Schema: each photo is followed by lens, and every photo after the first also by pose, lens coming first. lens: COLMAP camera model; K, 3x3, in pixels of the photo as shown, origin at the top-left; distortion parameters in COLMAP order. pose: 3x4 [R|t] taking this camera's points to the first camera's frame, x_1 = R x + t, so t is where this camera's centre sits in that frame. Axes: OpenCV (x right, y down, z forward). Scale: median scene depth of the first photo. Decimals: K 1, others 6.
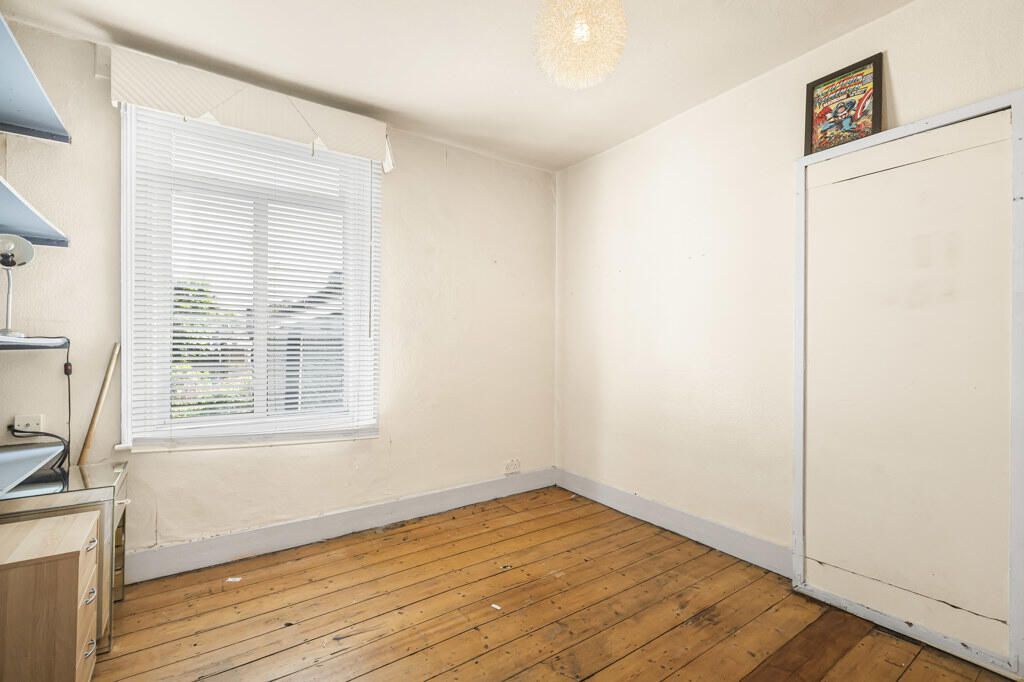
lens RADIAL K [[460.3, 0, 516.0], [0, 460.3, 345.0], [0, 0, 1]] dist [0.000412, 0.000068]
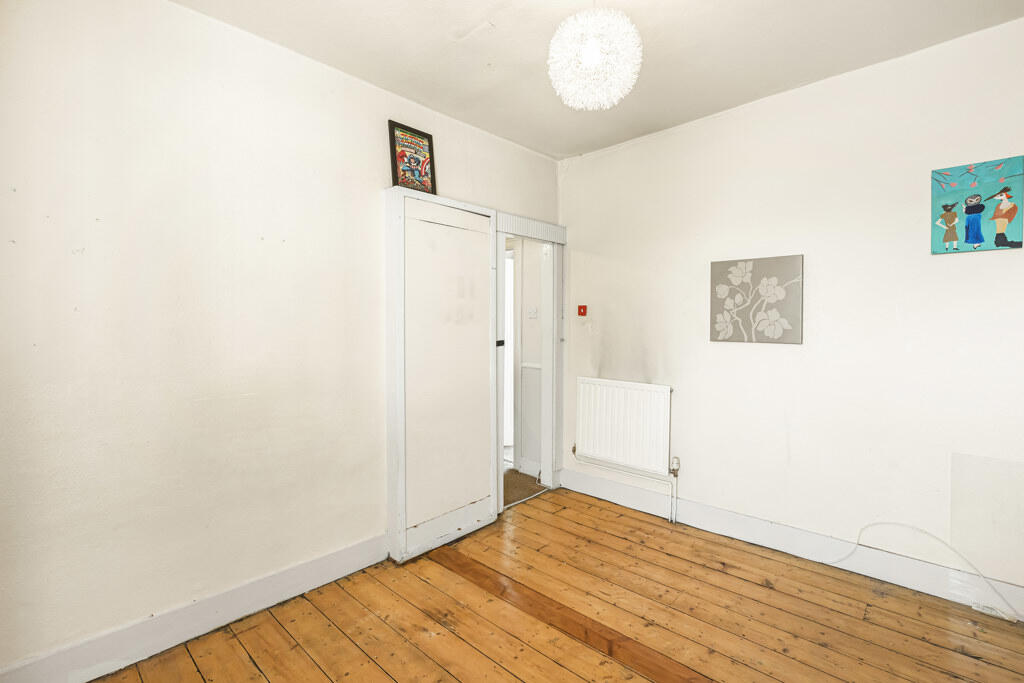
lens RADIAL K [[460.3, 0, 516.0], [0, 460.3, 345.5], [0, 0, 1]] dist [0.000412, 0.000068]
pose [[-0.211644, -0.036766, 0.976655, -0.511533], [0.003566, 0.999256, 0.038390, -0.050884], [-0.977340, 0.011608, -0.211355, 0.868525]]
